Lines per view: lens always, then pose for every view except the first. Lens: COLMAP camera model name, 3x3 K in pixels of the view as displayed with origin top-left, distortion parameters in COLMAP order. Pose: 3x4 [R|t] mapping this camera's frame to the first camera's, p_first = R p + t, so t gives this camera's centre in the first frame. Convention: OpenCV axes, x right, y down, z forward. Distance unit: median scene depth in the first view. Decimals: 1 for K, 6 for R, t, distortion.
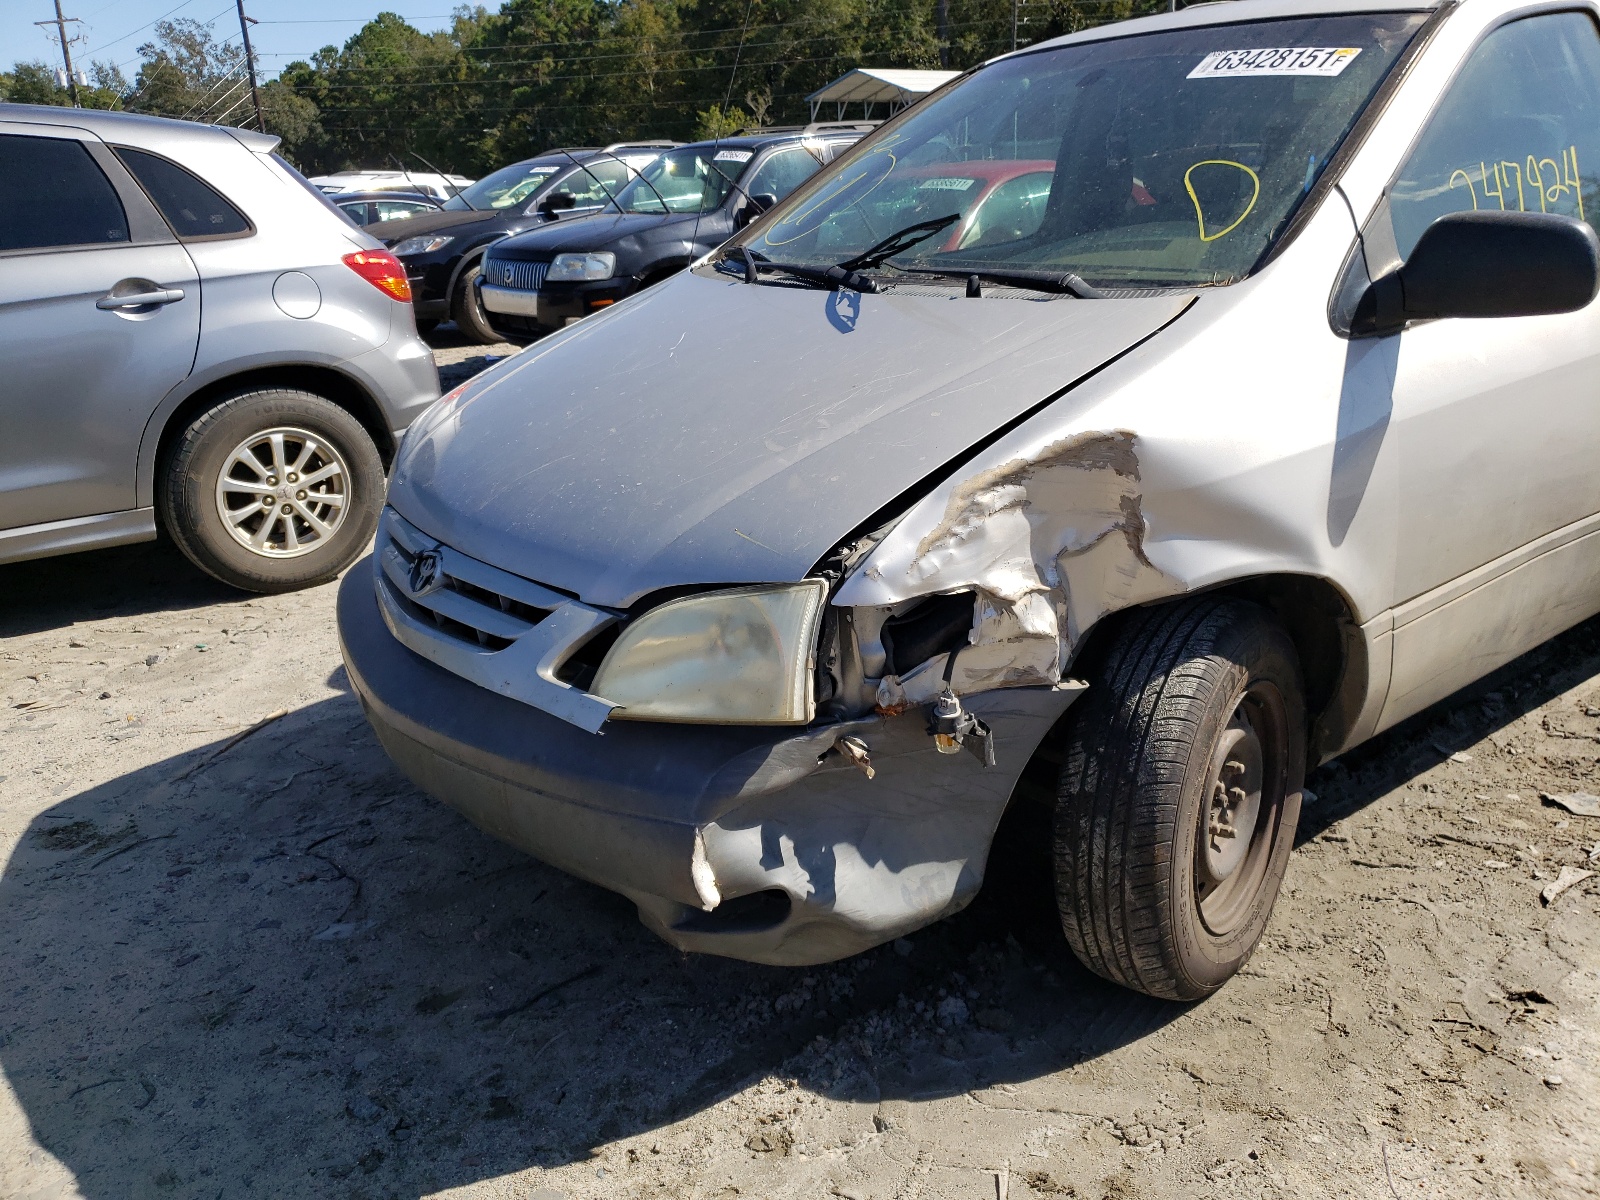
lens RADIAL K [[1198.0, 0, 799.2], [0, 1198.0, 571.1], [0, 0, 1]] dist [0.001395, 0.035548]
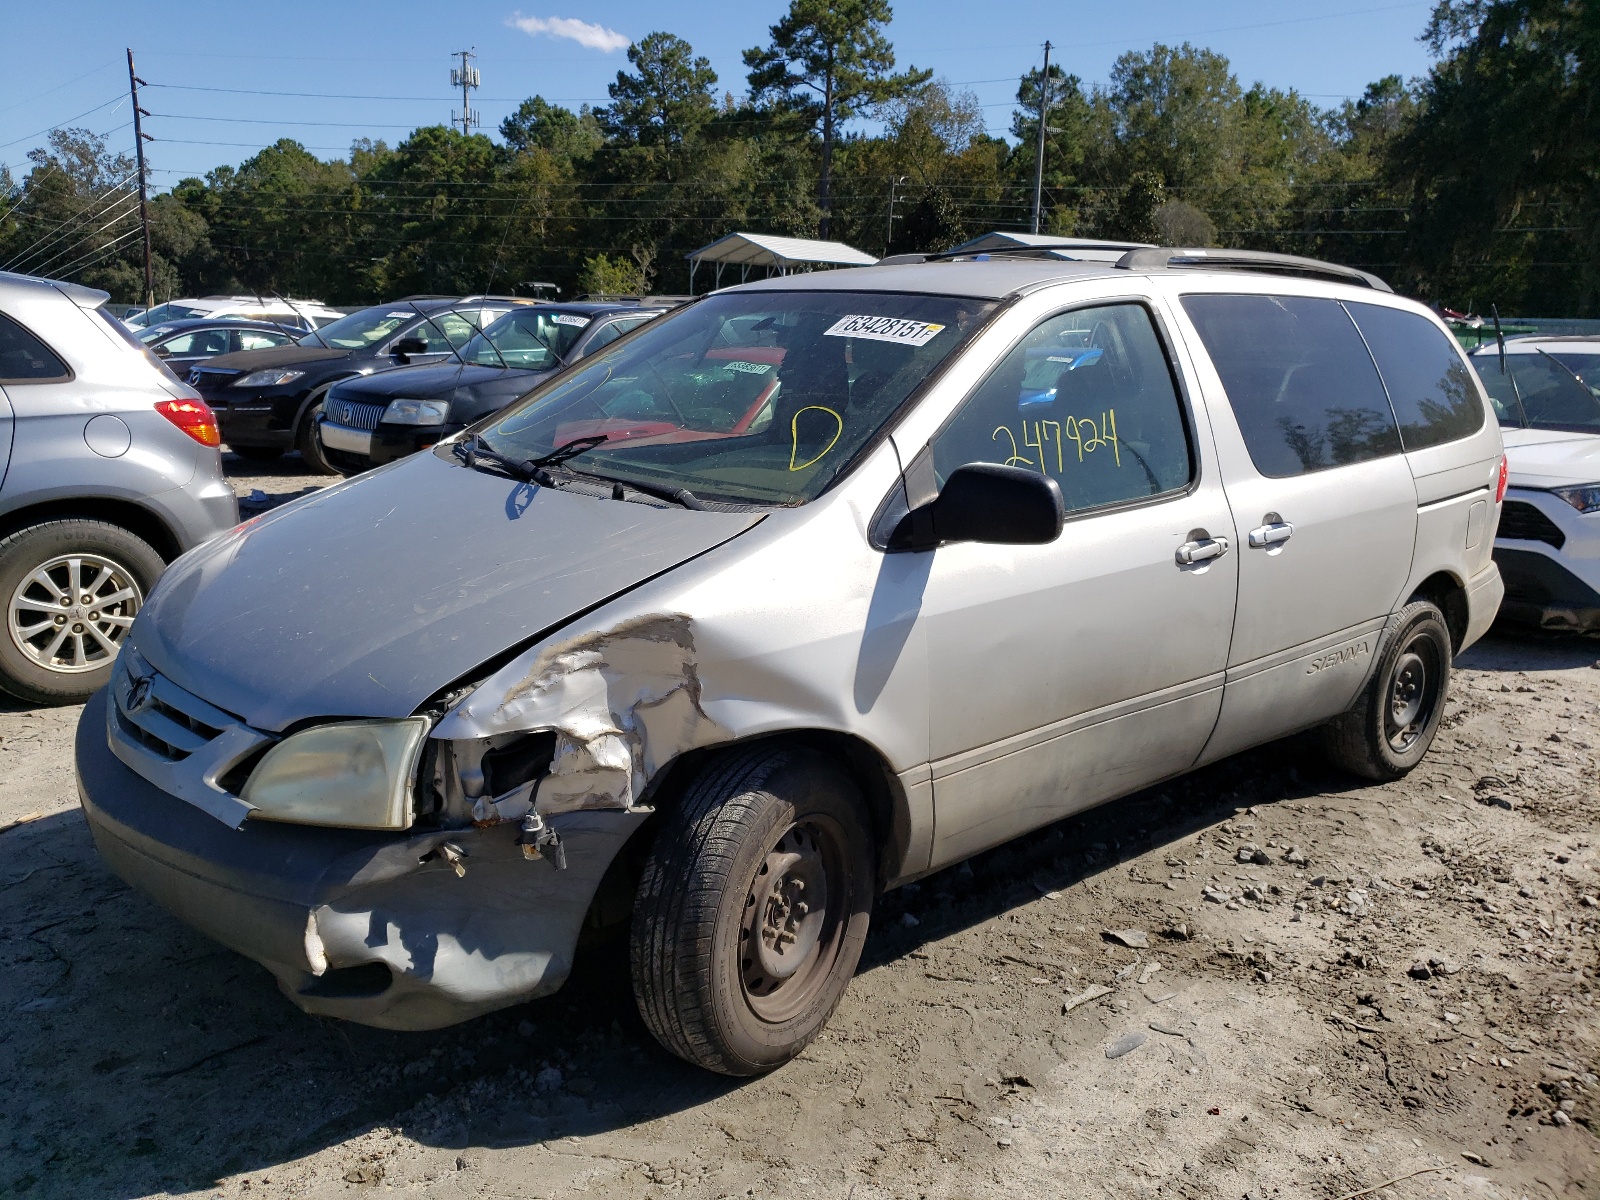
lens RADIAL K [[1216.2, 0, 766.5], [0, 1216.2, 598.3], [0, 0, 1]] dist [0.023302, 0.002288]
pose [[0.996197, 0.058421, 0.064638, 0.228257], [-0.052116, 0.994087, -0.095266, -0.010373], [-0.069821, 0.091535, 0.993351, -0.276094]]
